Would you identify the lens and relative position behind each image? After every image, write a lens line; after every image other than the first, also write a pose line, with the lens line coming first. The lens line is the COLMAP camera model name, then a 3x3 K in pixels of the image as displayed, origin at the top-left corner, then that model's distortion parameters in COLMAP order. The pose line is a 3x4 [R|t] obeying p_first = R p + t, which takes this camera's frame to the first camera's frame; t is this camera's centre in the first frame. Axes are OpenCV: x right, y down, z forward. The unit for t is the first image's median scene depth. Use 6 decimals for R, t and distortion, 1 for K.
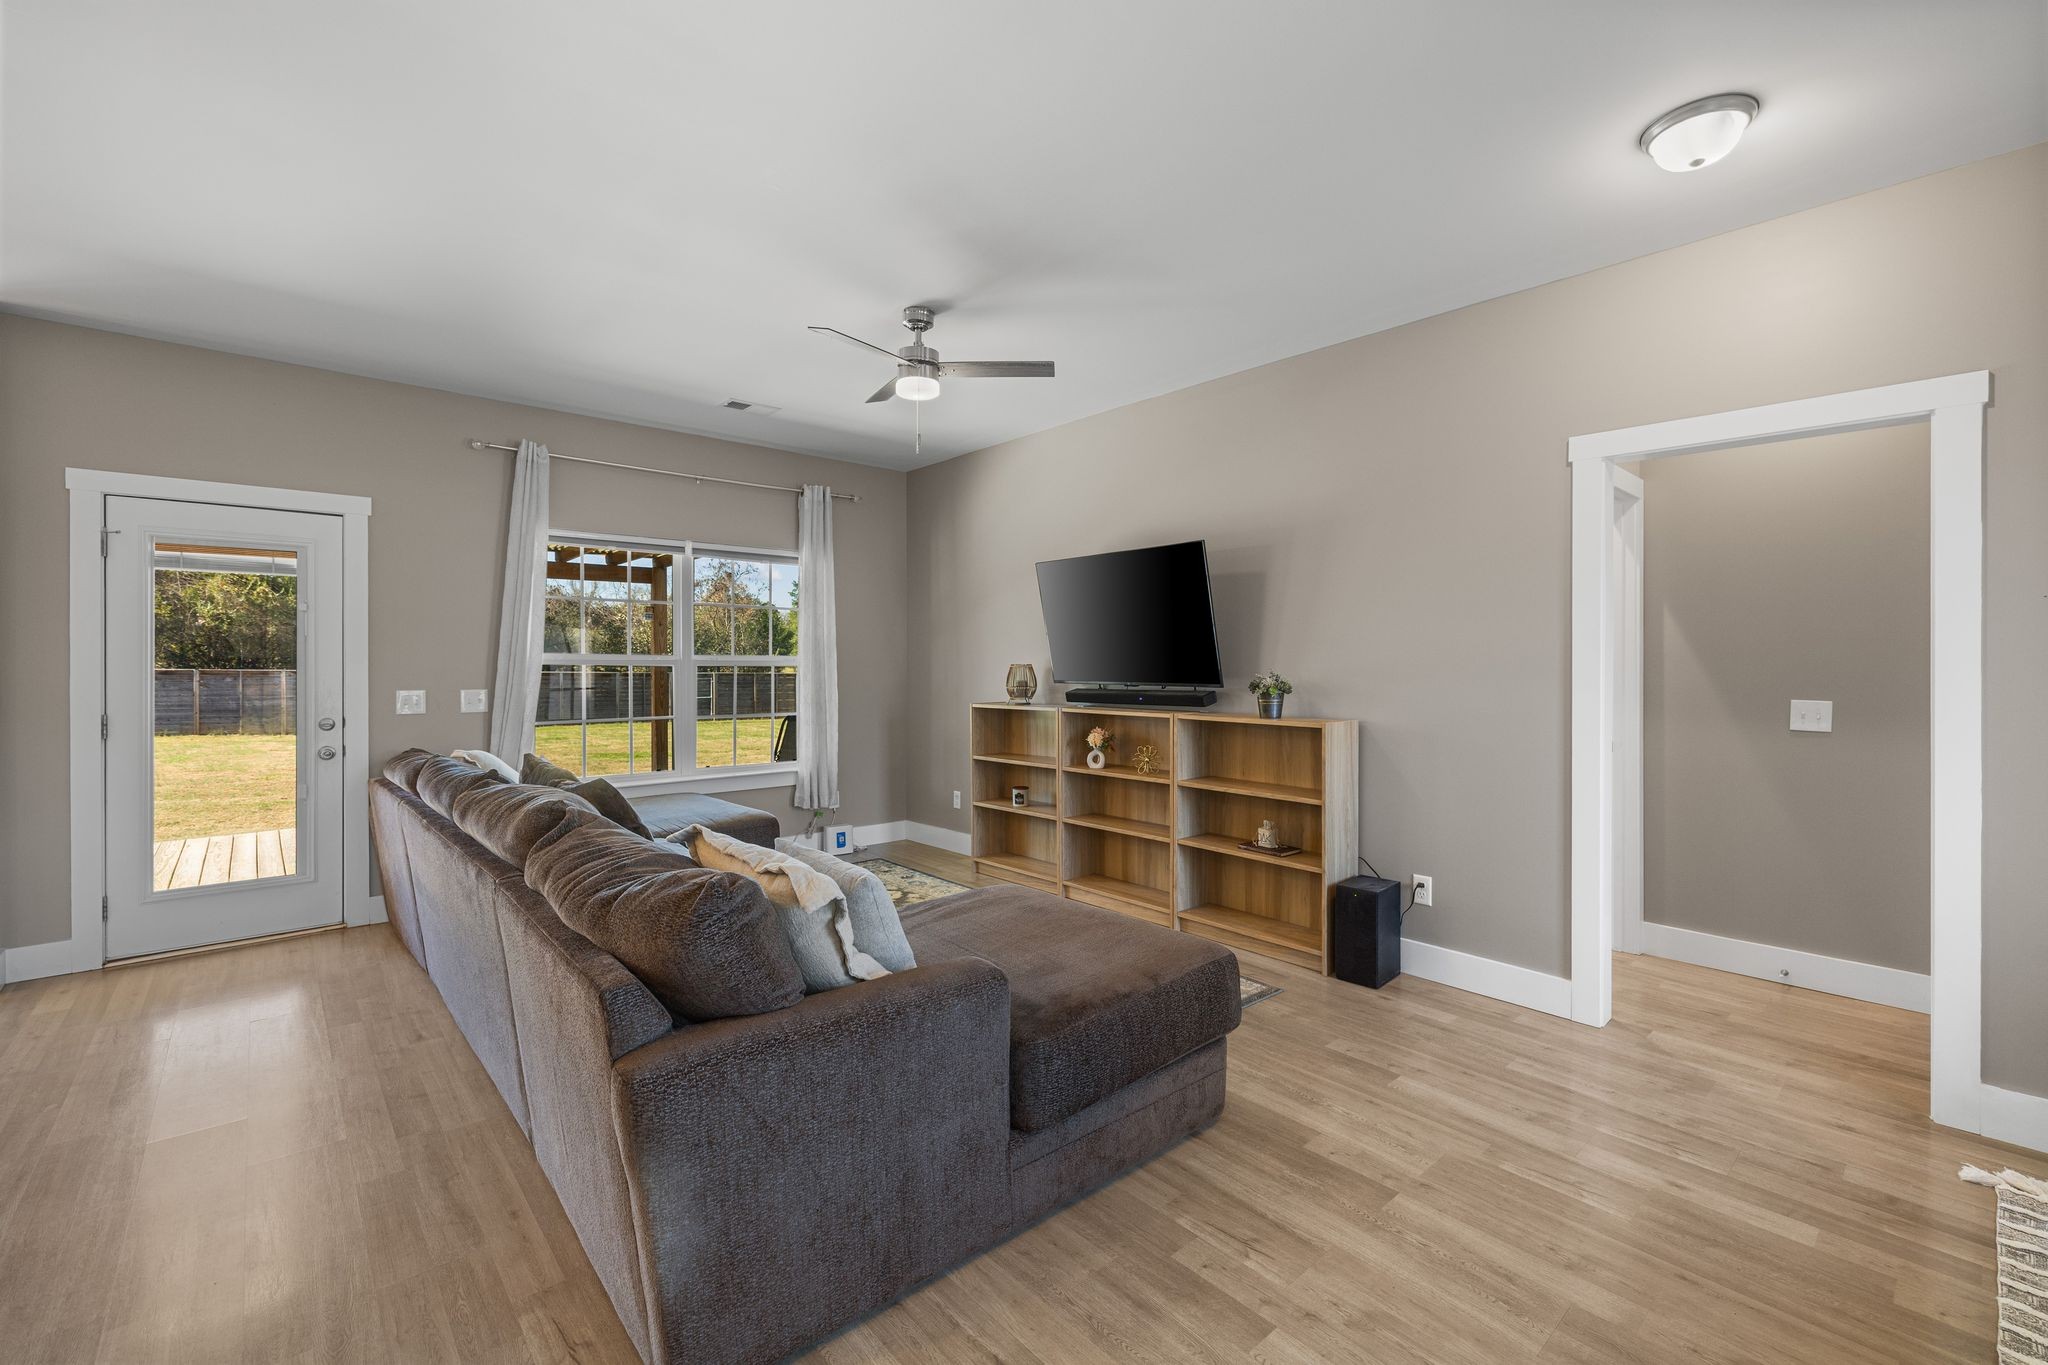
lens RADIAL K [[859.8, 0, 1019.6], [0, 859.8, 667.5], [0, 0, 1]] dist [0.000376, 0.000387]
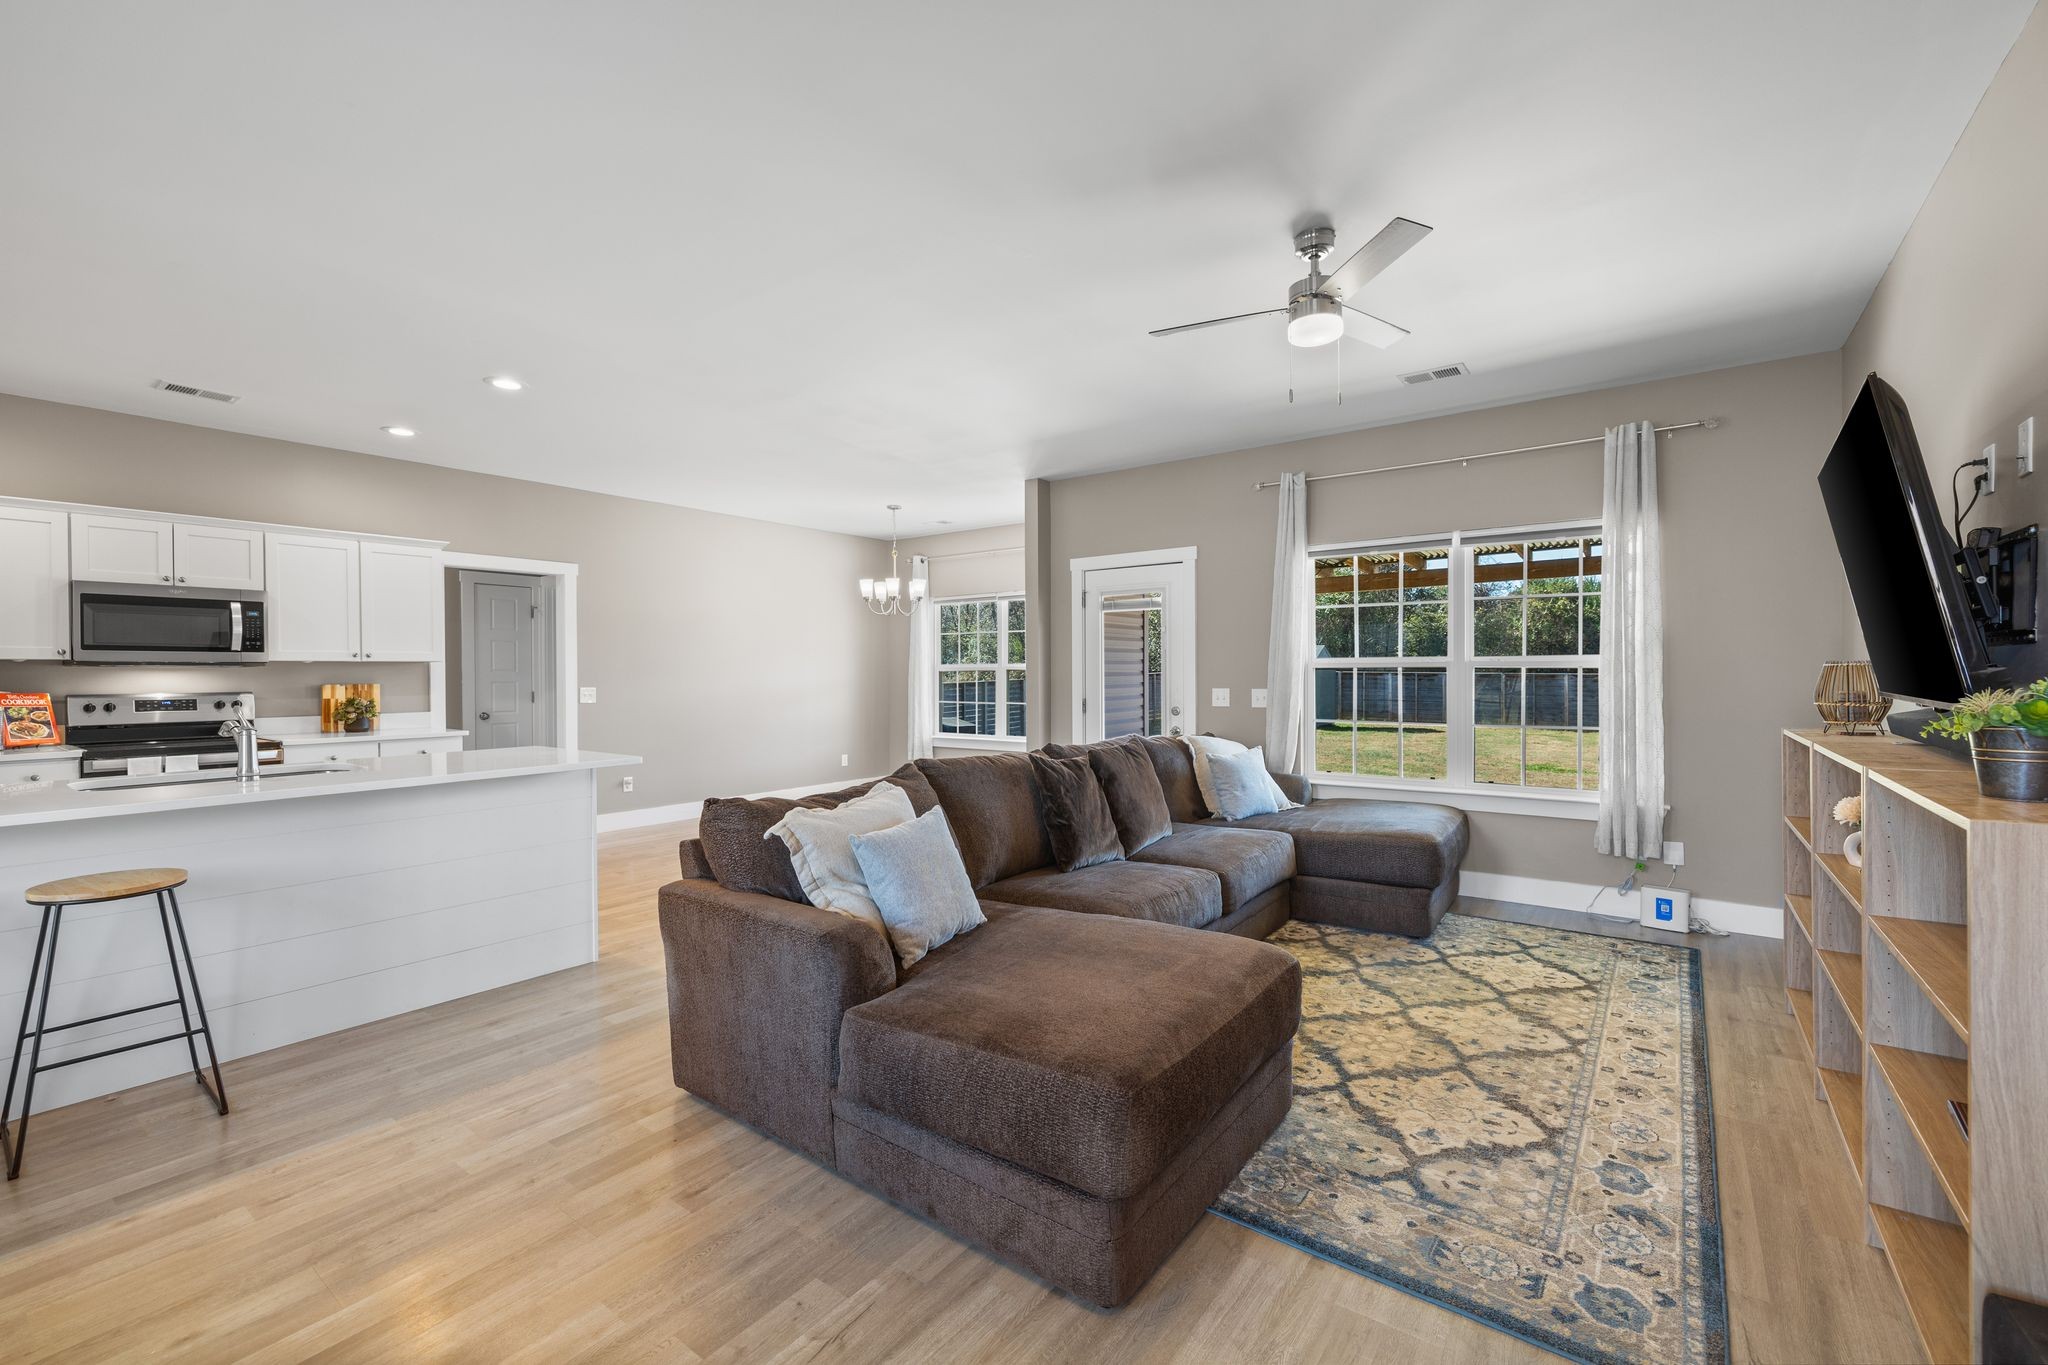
lens RADIAL K [[859.8, 0, 1037.2], [0, 859.8, 678.8], [0, 0, 1]] dist [0.000376, 0.000387]
pose [[0.217180, 0.006204, -0.976112, 0.466249], [0.002950, 0.999971, 0.007012, 0.002247], [0.976127, -0.004402, 0.217156, 0.413326]]
